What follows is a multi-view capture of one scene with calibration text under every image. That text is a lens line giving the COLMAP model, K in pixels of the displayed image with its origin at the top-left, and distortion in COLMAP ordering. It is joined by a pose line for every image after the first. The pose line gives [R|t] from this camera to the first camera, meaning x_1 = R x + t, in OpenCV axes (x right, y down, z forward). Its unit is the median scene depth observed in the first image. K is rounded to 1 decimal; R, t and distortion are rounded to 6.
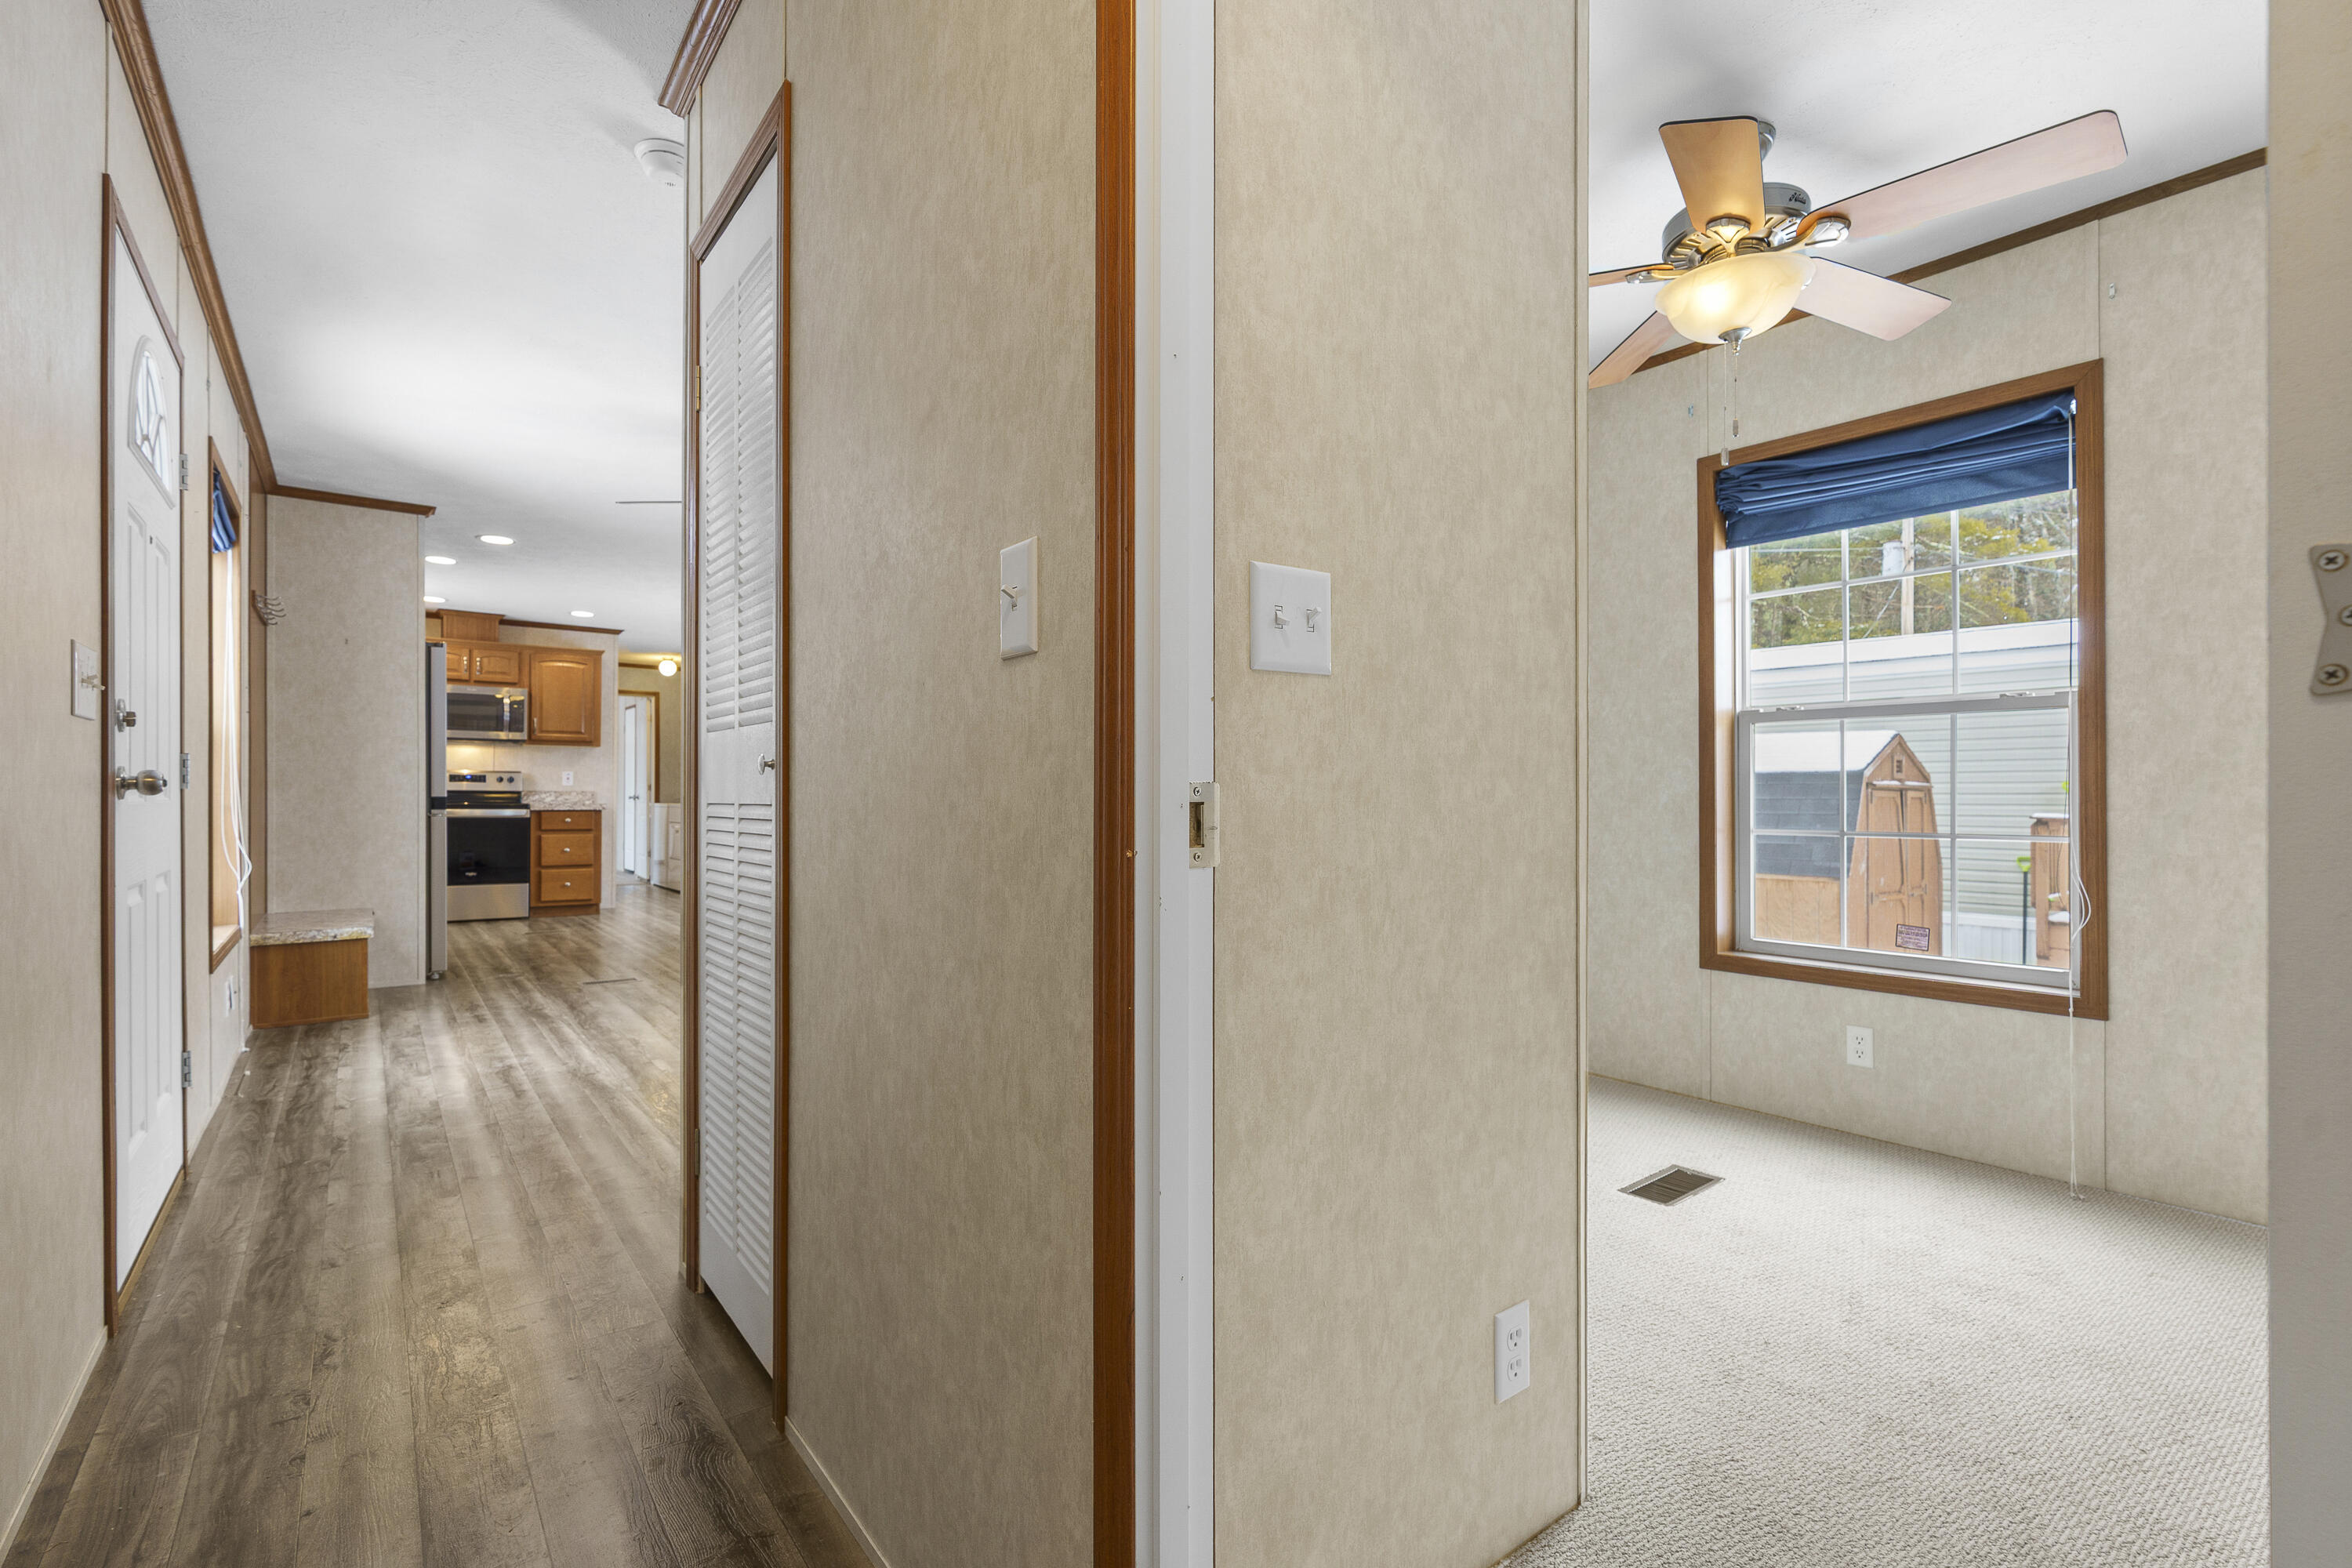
lens RADIAL K [[1065.0, 0, 1175.7], [0, 1065.0, 788.2], [0, 0, 1]] dist [-0.010524, 0.004305]
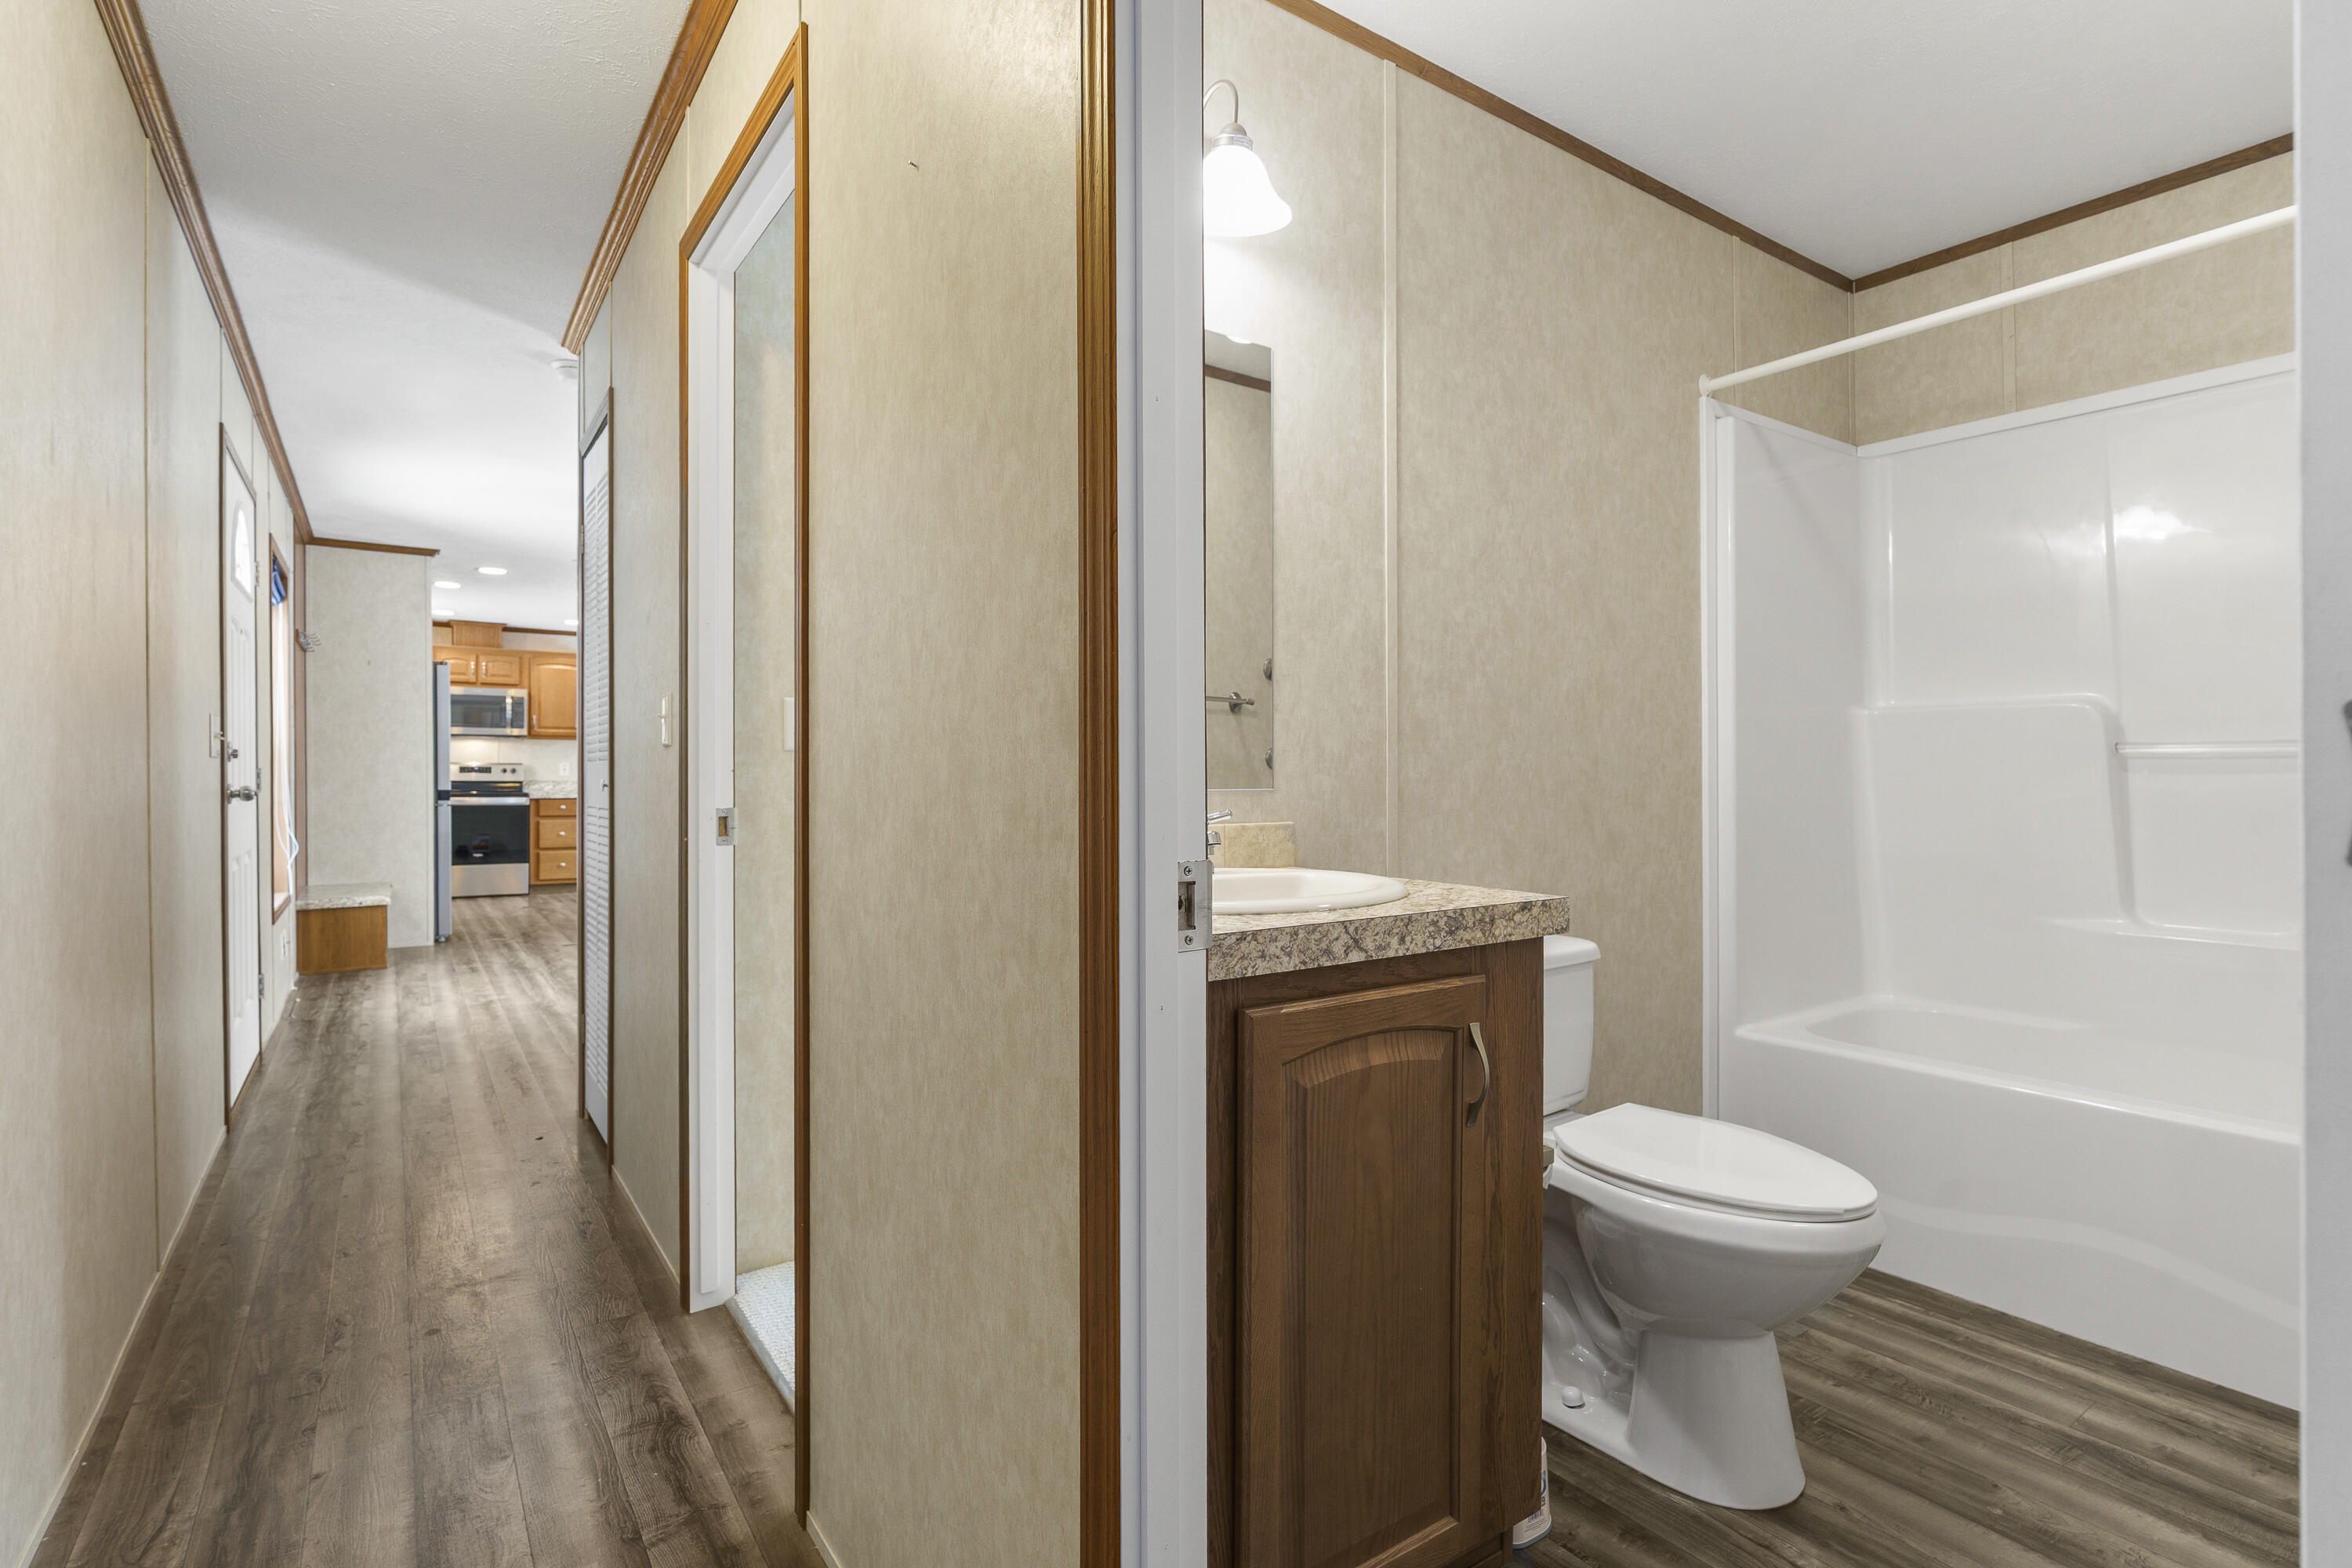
lens RADIAL K [[1119.4, 0, 1168.9], [0, 1119.4, 776.6], [0, 0, 1]] dist [-0.008218, 0.002289]
pose [[0.998996, -0.000777, -0.044791, 0.374228], [0.001078, 0.999977, 0.006694, -0.030205], [0.044784, -0.006735, 0.998974, -0.464799]]
